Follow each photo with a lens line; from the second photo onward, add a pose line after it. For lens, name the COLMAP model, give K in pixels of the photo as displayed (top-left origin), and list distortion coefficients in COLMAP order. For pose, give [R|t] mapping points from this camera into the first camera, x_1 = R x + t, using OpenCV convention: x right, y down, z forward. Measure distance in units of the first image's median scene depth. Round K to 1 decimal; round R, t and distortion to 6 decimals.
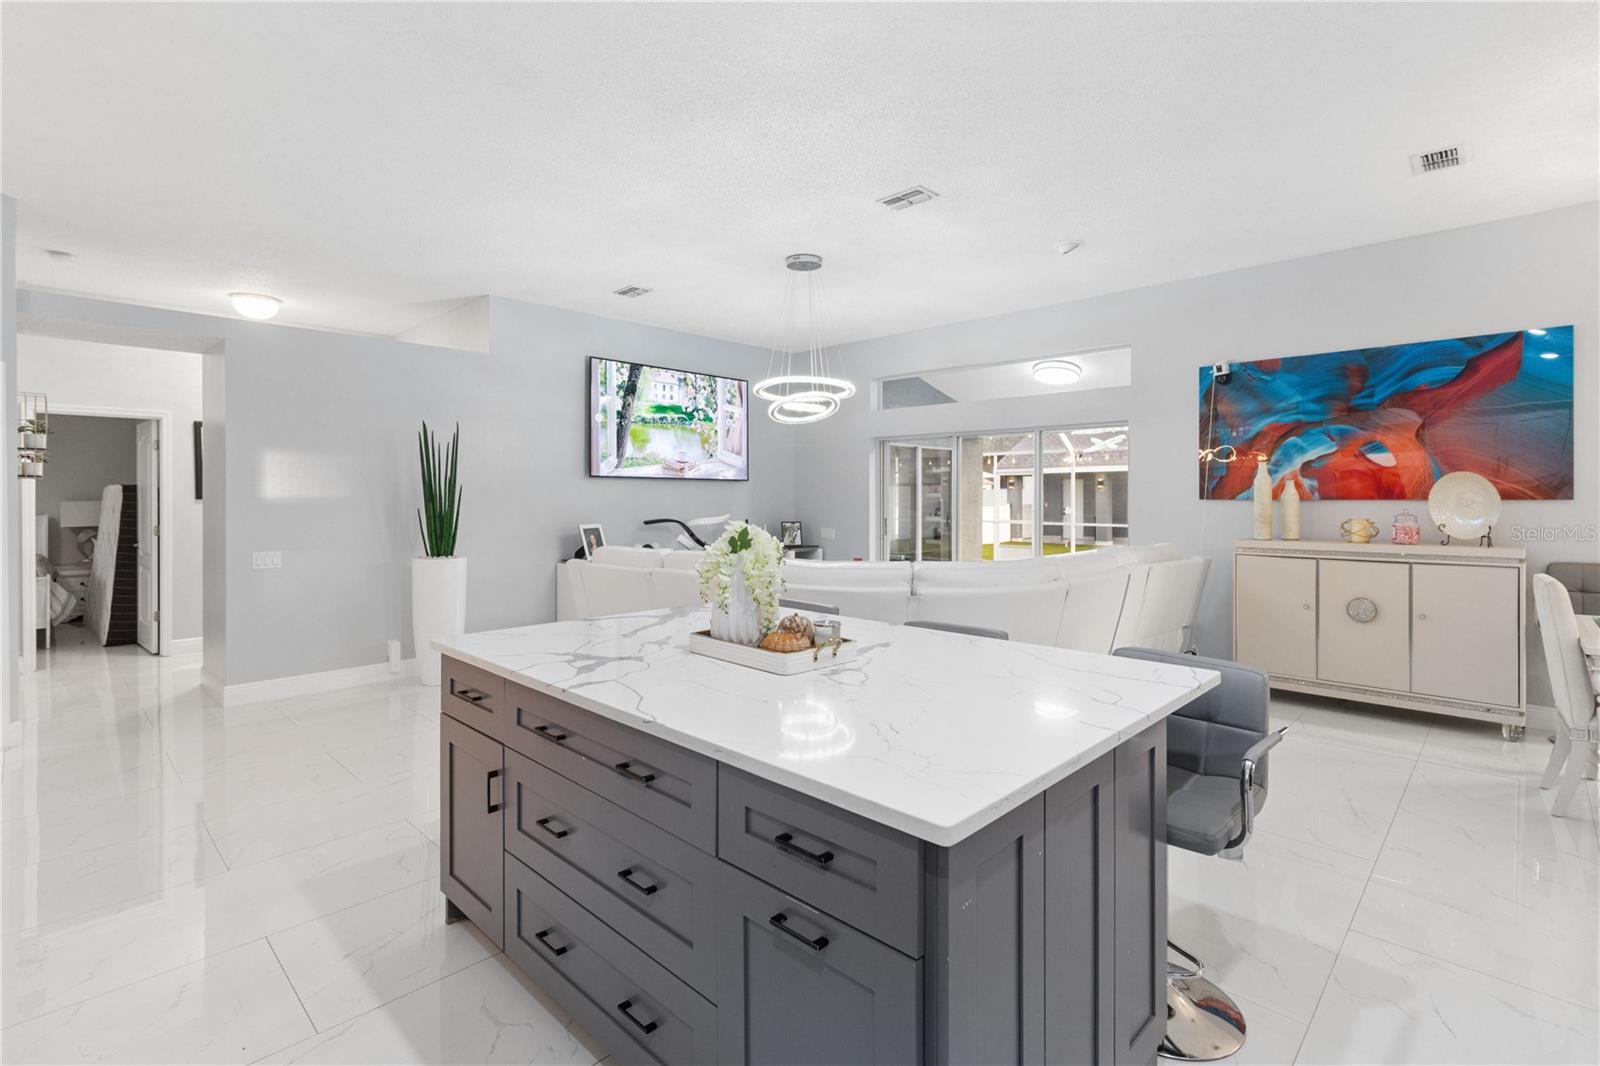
lens RADIAL K [[740.3, 0, 800.8], [0, 740.3, 499.7], [0, 0, 1]] dist [0.015618, 0.000051]
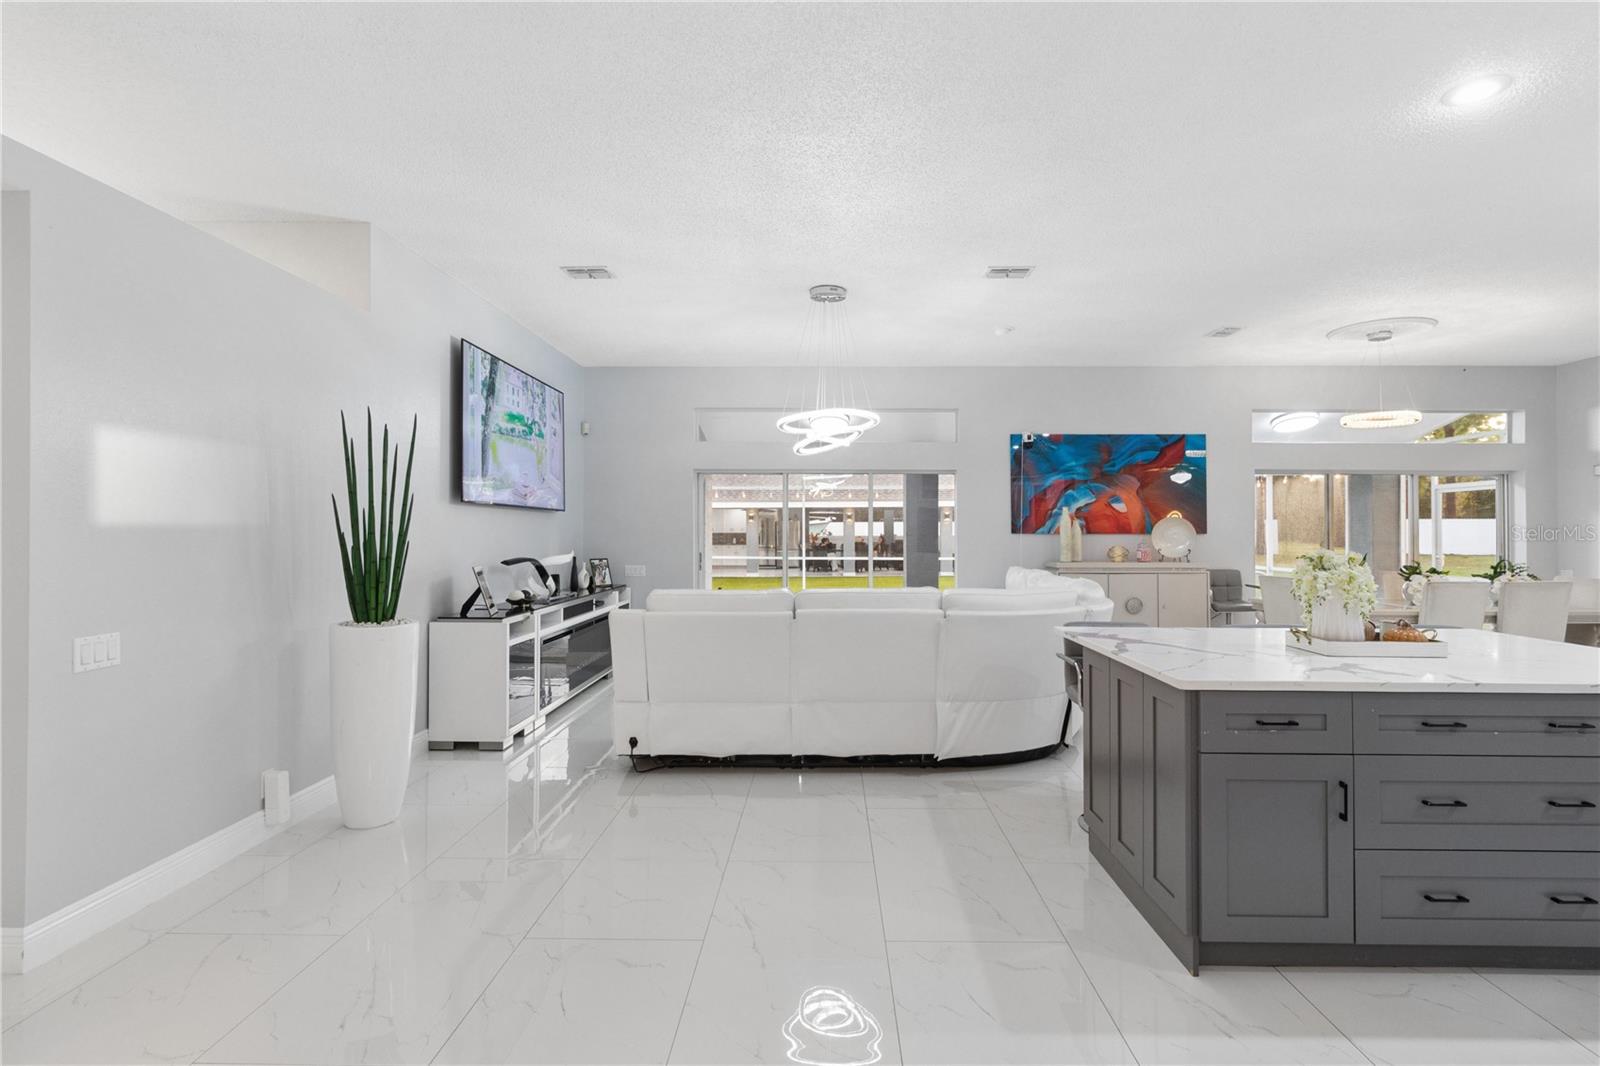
lens RADIAL K [[741.5, 0, 801.7], [0, 741.5, 526.6], [0, 0, 1]] dist [-0.002610, 0.000496]
pose [[0.735070, 0.007224, 0.677953, -0.682176], [-0.000458, 0.999948, -0.010159, 0.000930], [-0.677991, 0.007157, 0.735035, 0.298639]]
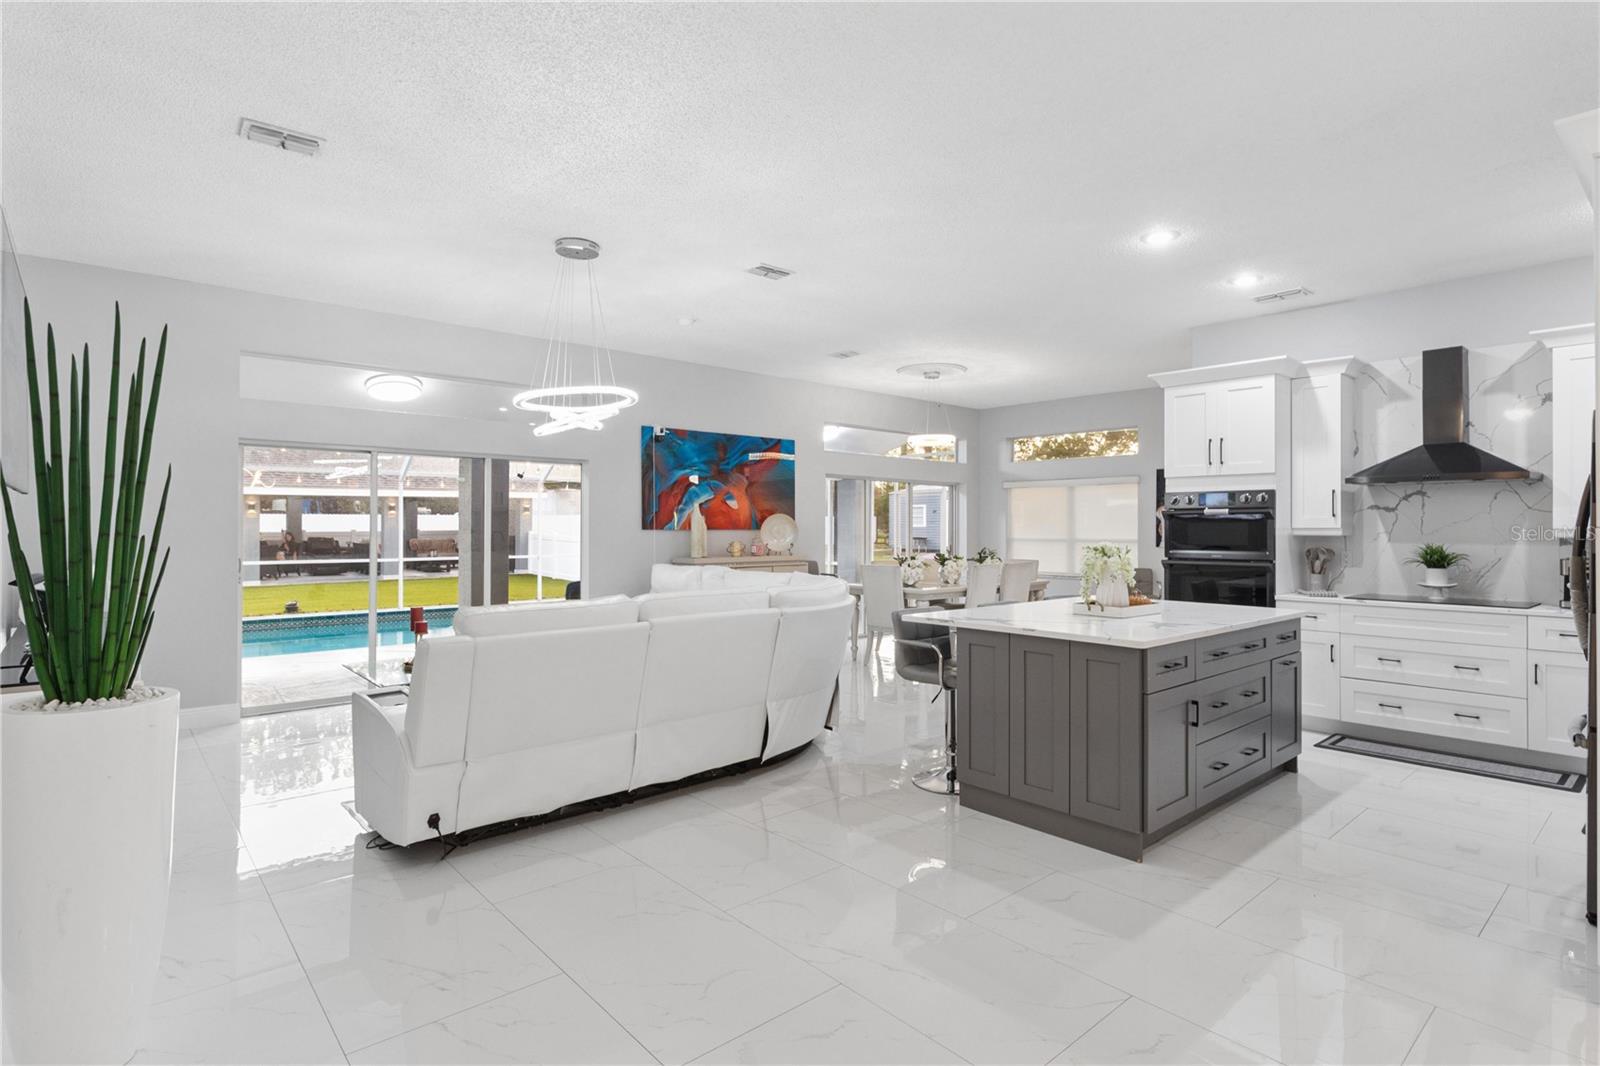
lens RADIAL K [[809.8, 0, 781.6], [0, 809.8, 521.6], [0, 0, 1]] dist [-0.000560, 0.000100]
pose [[0.095341, 0.008359, 0.995410, -0.873400], [0.001495, 0.999962, -0.008541, -0.001947], [-0.995444, 0.002303, 0.095325, 0.674919]]
